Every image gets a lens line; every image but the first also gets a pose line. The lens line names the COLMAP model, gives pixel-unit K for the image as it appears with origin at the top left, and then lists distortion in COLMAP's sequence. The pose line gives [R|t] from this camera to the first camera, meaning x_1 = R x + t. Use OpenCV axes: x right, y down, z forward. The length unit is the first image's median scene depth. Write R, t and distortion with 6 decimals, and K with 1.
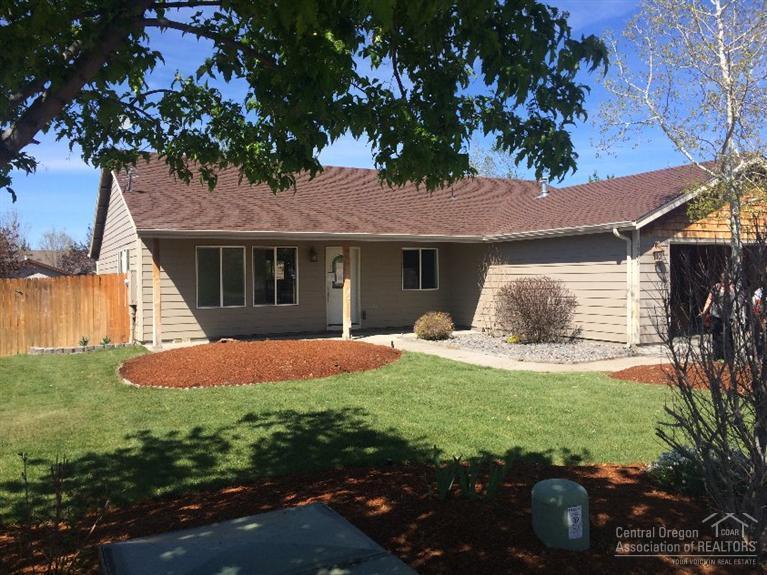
lens RADIAL K [[645.2, 0, 383.5], [0, 645.2, 287.5], [0, 0, 1]] dist [0.006274, 0.005226]
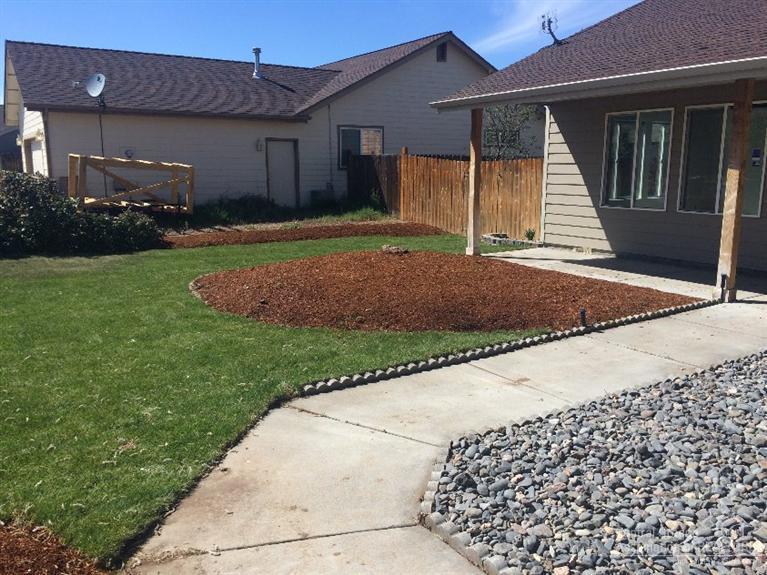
lens RADIAL K [[645.2, 0, 383.5], [0, 645.2, 287.5], [0, 0, 1]] dist [0.006274, 0.005226]
pose [[0.087636, 0.199330, -0.976006, 0.368986], [-0.008145, 0.979886, 0.199391, -0.017784], [0.996119, -0.009524, 0.087497, 0.714404]]
